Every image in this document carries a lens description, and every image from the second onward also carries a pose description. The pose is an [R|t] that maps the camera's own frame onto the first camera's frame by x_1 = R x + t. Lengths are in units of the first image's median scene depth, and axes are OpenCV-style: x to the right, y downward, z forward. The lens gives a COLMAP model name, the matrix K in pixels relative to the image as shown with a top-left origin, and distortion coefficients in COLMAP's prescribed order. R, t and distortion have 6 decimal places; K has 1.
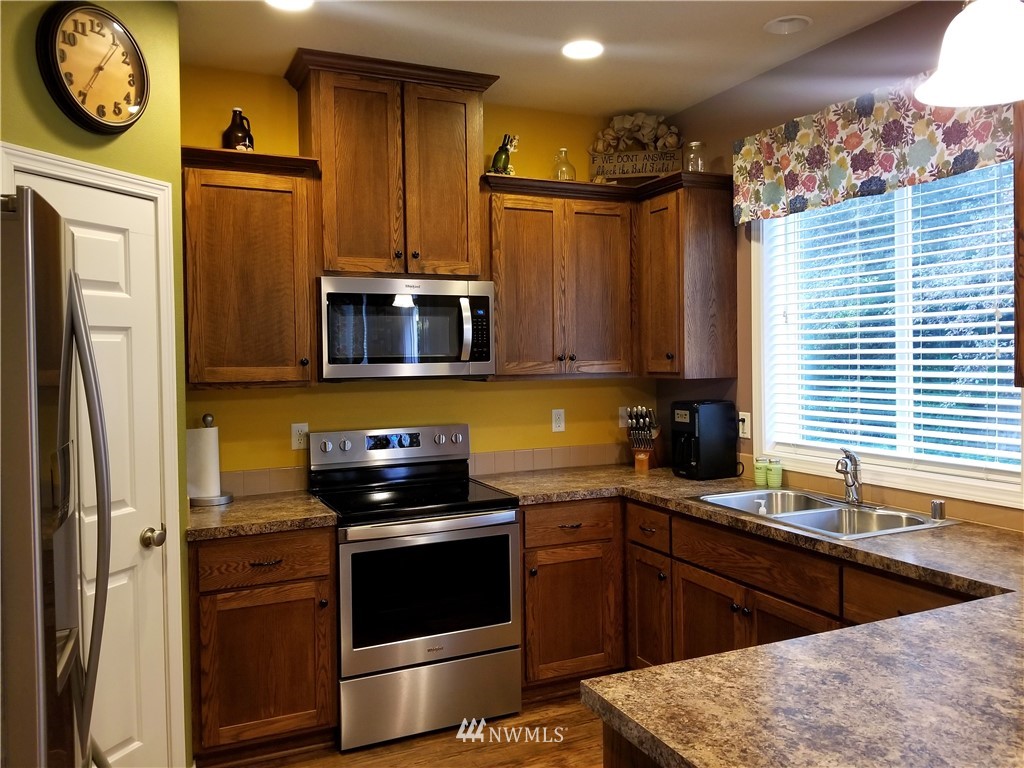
lens RADIAL K [[781.5, 0, 515.6], [0, 781.5, 369.7], [0, 0, 1]] dist [-0.002110, -0.012737]
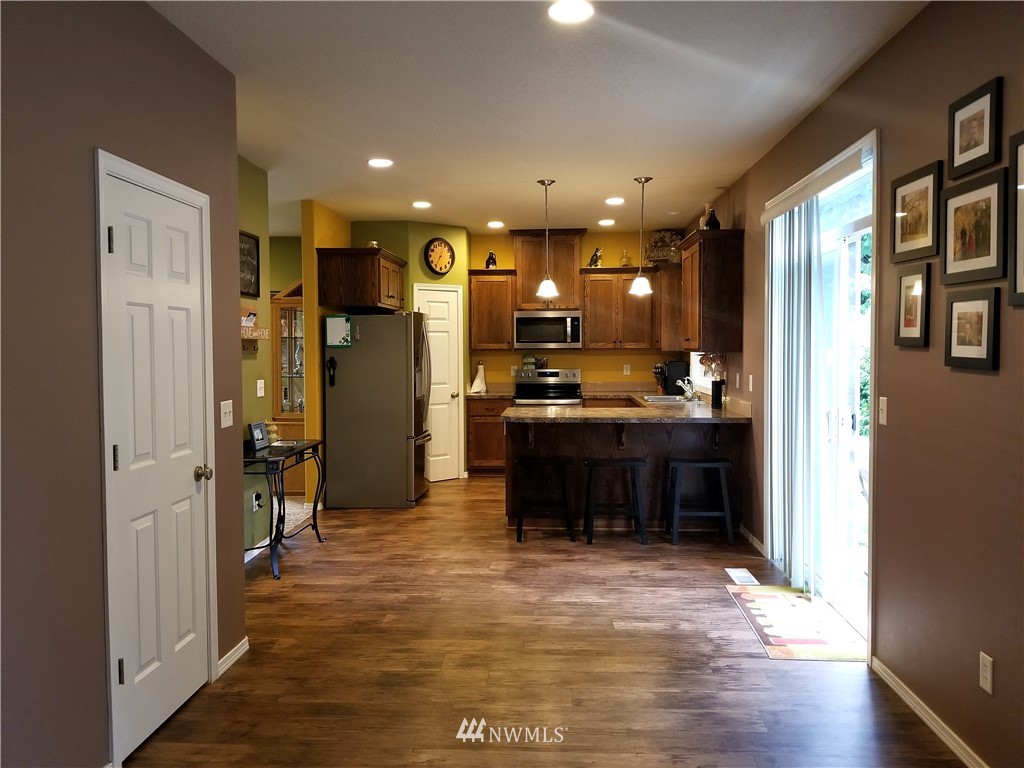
lens RADIAL K [[781.5, 0, 515.6], [0, 781.5, 369.7], [0, 0, 1]] dist [-0.002110, -0.012737]
pose [[0.876684, 0.018515, -0.480710, 1.093967], [-0.015401, 0.999827, 0.010420, 0.058691], [0.480820, -0.001732, 0.876818, -1.436866]]
